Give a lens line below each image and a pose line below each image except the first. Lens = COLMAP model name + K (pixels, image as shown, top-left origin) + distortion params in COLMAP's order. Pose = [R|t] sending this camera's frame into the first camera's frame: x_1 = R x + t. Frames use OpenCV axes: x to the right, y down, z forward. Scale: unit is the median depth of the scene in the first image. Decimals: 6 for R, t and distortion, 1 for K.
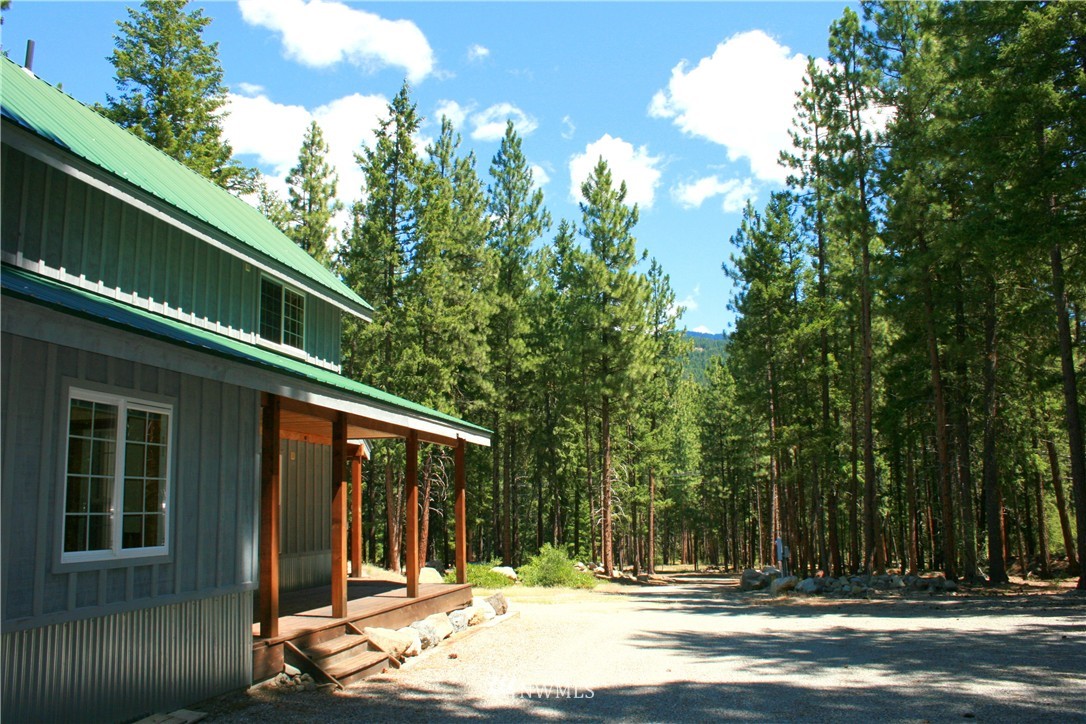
lens RADIAL K [[912.3, 0, 539.0], [0, 912.3, 362.6], [0, 0, 1]] dist [-0.140692, 0.100073]
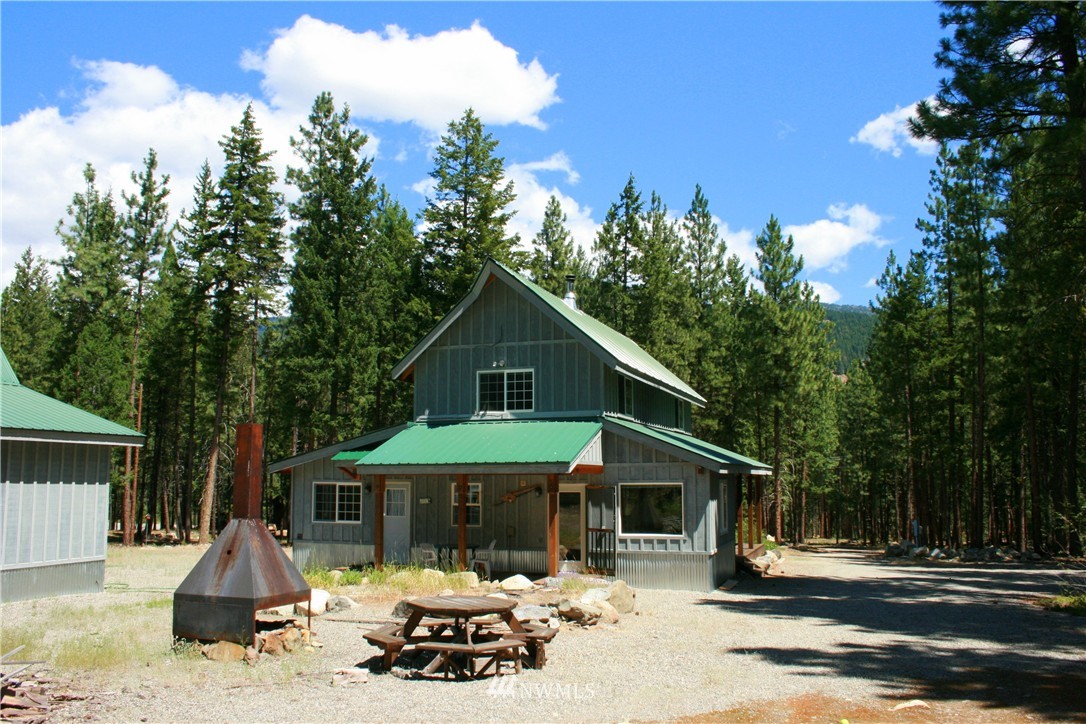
lens RADIAL K [[912.3, 0, 549.9], [0, 912.3, 358.0], [0, 0, 1]] dist [-0.140692, 0.100073]
pose [[0.992681, 0.002596, -0.120736, -0.093785], [0.000626, 0.999645, 0.026637, -0.067376], [0.120762, -0.026518, 0.992327, -0.312089]]
